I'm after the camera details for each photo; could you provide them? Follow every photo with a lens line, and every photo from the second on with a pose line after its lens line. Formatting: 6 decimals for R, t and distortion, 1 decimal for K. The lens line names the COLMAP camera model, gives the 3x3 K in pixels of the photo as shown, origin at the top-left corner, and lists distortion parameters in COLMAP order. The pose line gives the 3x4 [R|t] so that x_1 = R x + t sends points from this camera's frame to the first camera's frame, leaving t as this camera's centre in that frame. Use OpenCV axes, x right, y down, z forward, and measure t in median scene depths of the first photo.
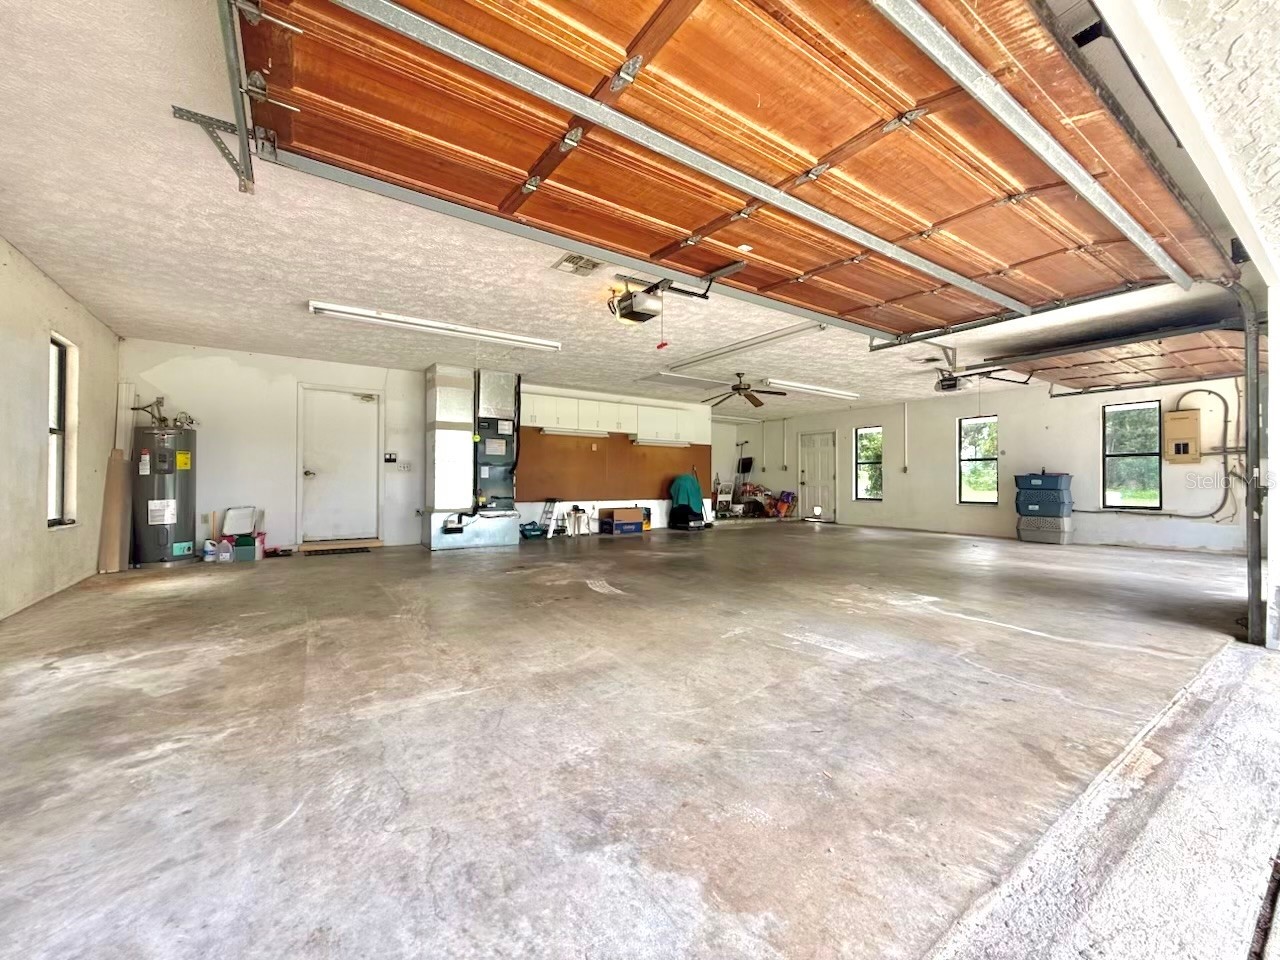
lens RADIAL K [[511.6, 0, 636.8], [0, 511.6, 479.2], [0, 0, 1]] dist [0.002344, 0.000081]
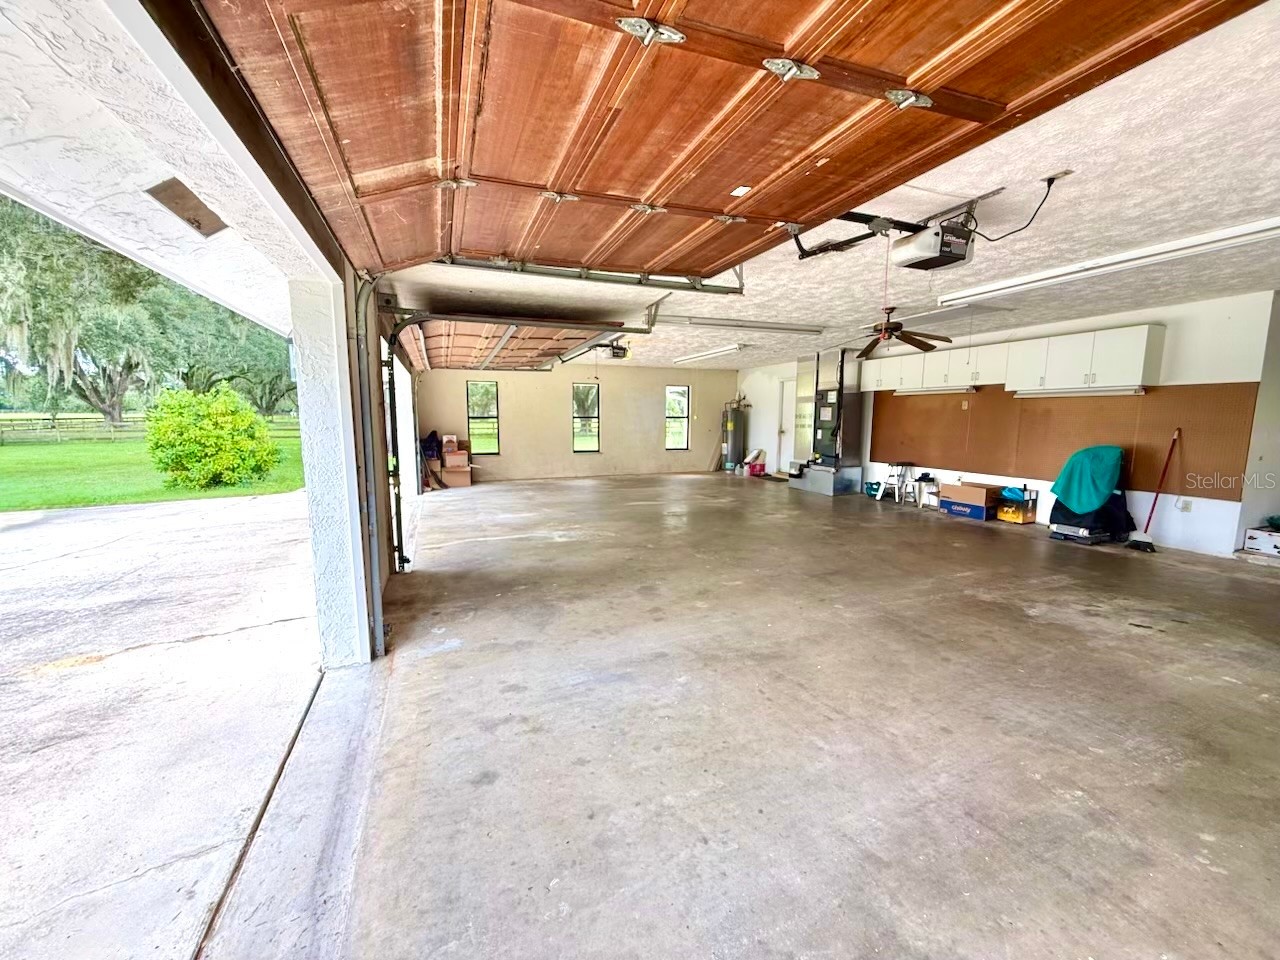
lens RADIAL K [[511.6, 0, 633.6], [0, 511.6, 480.2], [0, 0, 1]] dist [0.002344, 0.000081]
pose [[-0.237022, 0.122688, -0.963726, 0.992301], [0.007313, 0.992191, 0.124513, -0.058923], [0.971477, 0.022465, -0.236068, 0.815240]]
